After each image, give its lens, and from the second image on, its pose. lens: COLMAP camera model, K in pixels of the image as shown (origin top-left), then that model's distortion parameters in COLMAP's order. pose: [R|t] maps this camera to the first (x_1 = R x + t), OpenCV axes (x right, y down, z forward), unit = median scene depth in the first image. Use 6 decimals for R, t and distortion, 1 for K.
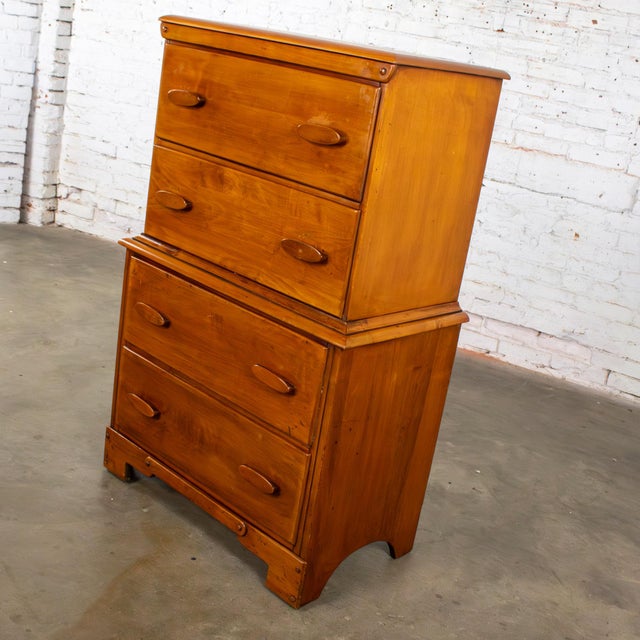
lens RADIAL K [[922.6, 0, 318.6], [0, 922.6, 332.0], [0, 0, 1]] dist [-0.159604, 0.043650]
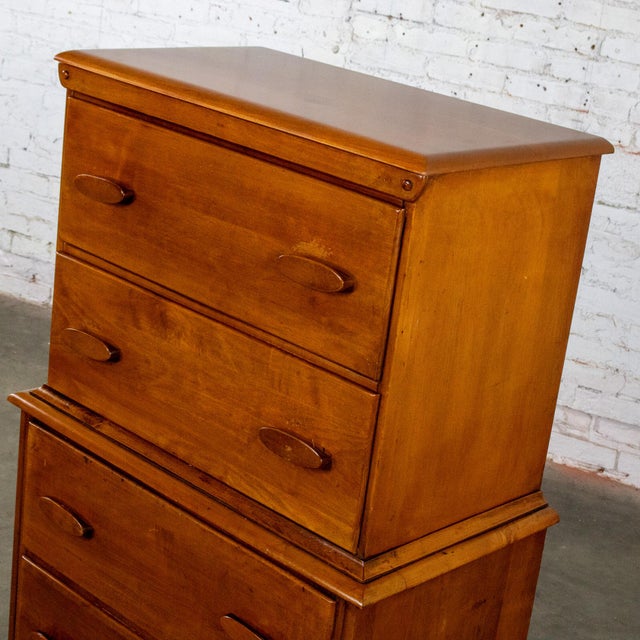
lens RADIAL K [[1447.7, 0, 320.0], [0, 1447.7, 320.0], [0, 0, 1]] dist [-0.063880, -0.096734]
pose [[0.999345, -0.031507, -0.017780, 0.021016], [0.031391, 0.999484, -0.006775, -0.157024], [0.017984, 0.006212, 0.999819, -0.006094]]
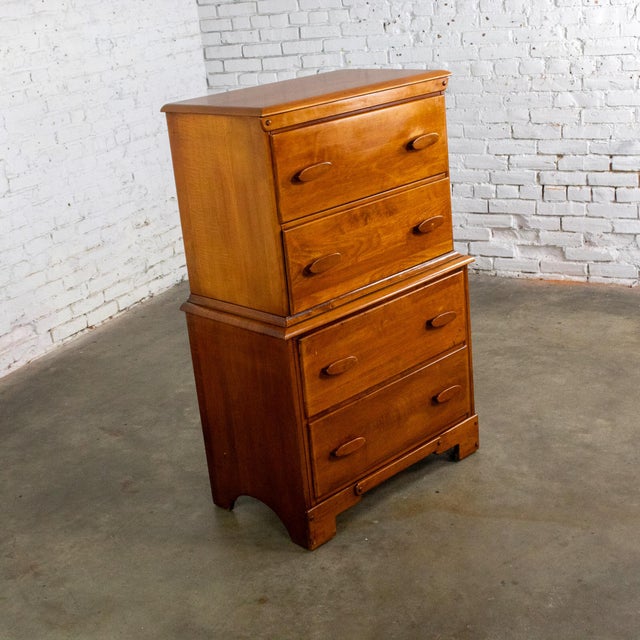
lens RADIAL K [[1015.3, 0, 320.0], [0, 1015.3, 320.0], [0, 0, 1]] dist [-0.108237, -0.013451]
pose [[0.018939, -0.479699, 0.877229, -1.329102], [0.409846, 0.804008, 0.430811, -0.649010], [-0.911958, 0.351369, 0.211829, 0.813861]]
